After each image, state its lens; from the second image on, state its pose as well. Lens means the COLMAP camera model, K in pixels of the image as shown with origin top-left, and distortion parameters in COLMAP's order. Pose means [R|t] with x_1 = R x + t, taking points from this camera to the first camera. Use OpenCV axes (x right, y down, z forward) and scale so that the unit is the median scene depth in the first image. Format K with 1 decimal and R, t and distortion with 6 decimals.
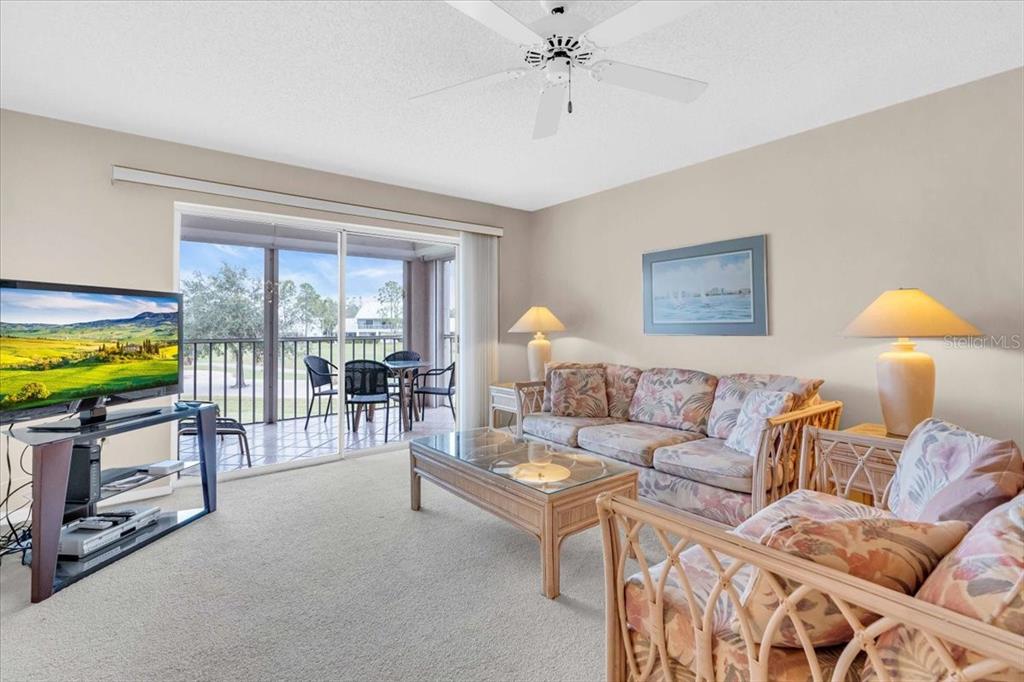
lens RADIAL K [[473.2, 0, 514.9], [0, 473.2, 316.3], [0, 0, 1]] dist [-0.006744, 0.004907]
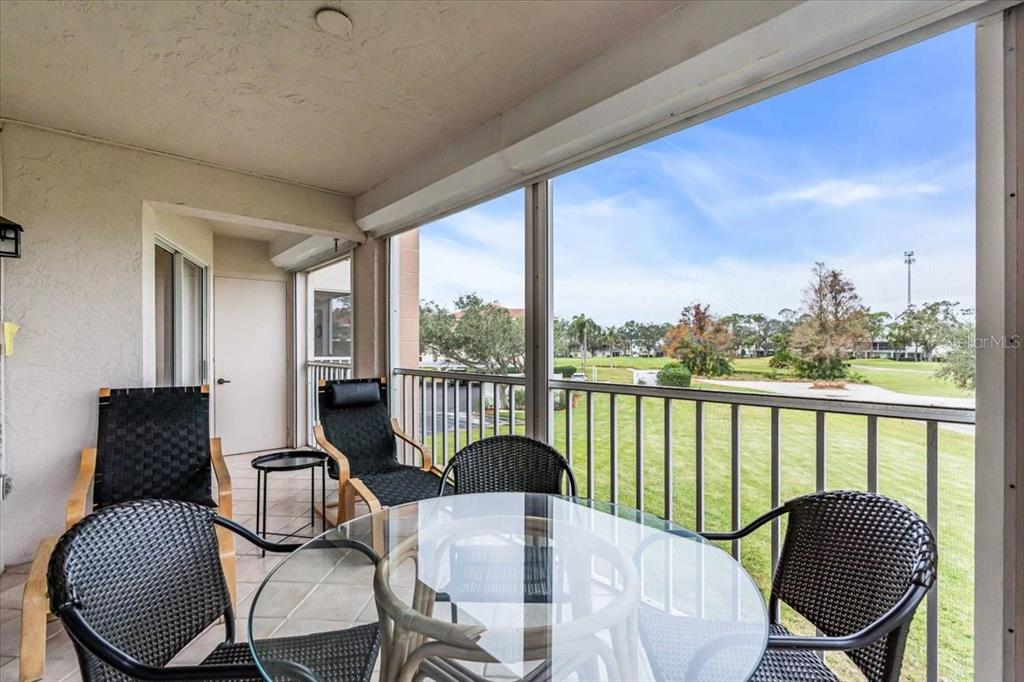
lens RADIAL K [[473.2, 0, 520.4], [0, 473.2, 345.4], [0, 0, 1]] dist [-0.006744, 0.004907]
pose [[0.083744, 0.000356, -0.996487, -0.104589], [0.019540, 0.999807, 0.002000, 0.019258], [0.996296, -0.019639, 0.083720, 1.487756]]
